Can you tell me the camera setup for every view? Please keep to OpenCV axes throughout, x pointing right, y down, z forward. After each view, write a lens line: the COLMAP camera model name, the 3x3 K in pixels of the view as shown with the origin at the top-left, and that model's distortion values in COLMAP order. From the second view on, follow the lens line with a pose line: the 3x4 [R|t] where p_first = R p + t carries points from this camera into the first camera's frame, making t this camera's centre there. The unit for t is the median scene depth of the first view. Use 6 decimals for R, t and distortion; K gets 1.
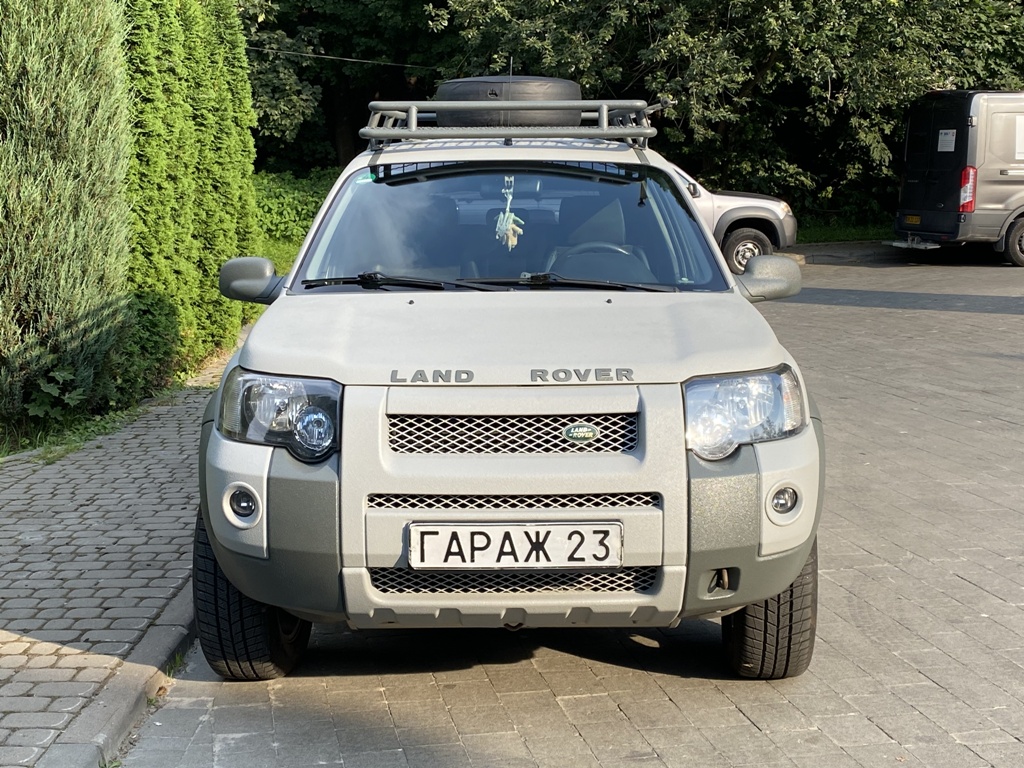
lens RADIAL K [[1436.4, 0, 512.0], [0, 1436.4, 384.0], [0, 0, 1]] dist [0.191458, -0.773258]
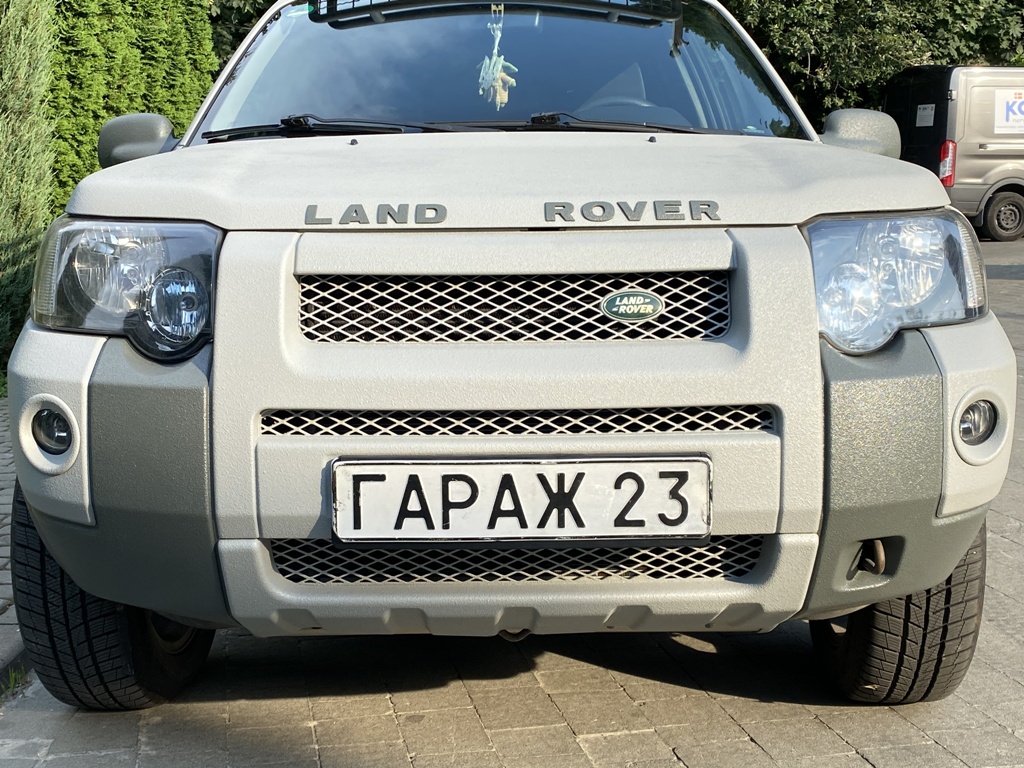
lens RADIAL K [[1325.2, 0, 491.3], [0, 1325.2, 404.3], [0, 0, 1]] dist [0.167439, -0.637351]
pose [[0.999989, -0.004488, 0.001173, -0.009498], [0.004462, 0.999757, 0.021593, 0.061050], [-0.001270, -0.021587, 0.999766, 0.460426]]
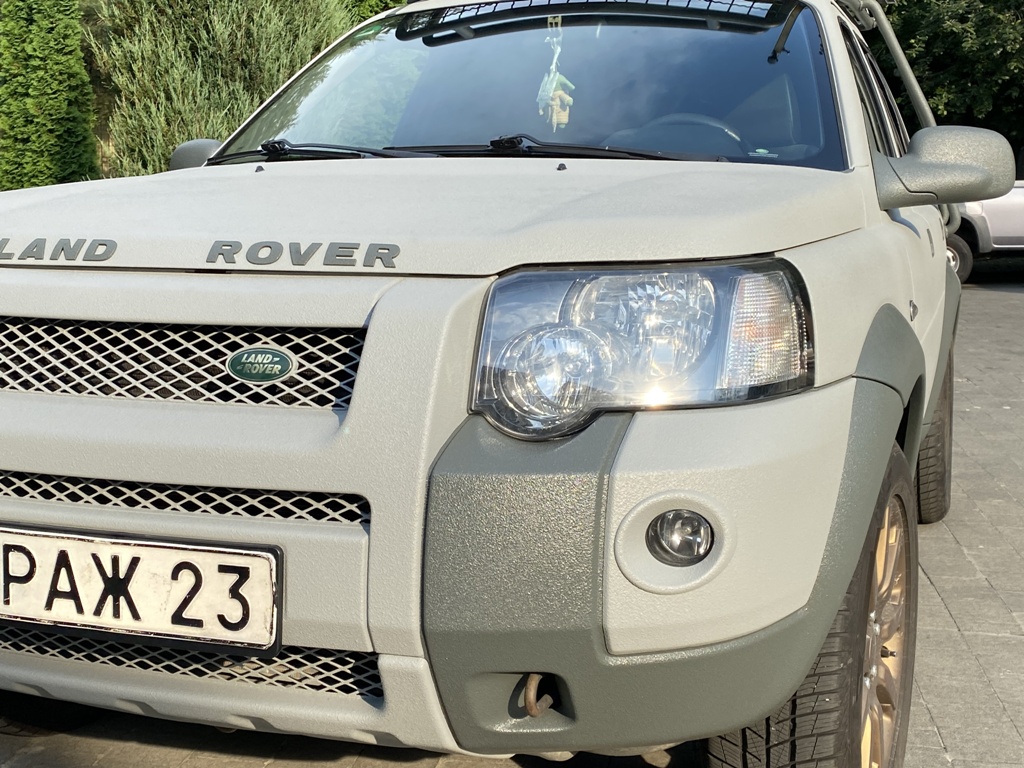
lens RADIAL K [[1325.2, 0, 491.3], [0, 1325.2, 404.3], [0, 0, 1]] dist [0.167439, -0.637351]
pose [[0.936165, 0.056944, -0.346918, 0.277775], [-0.053928, 0.998376, 0.018351, 0.034508], [0.347400, 0.001529, 0.937716, 0.592702]]
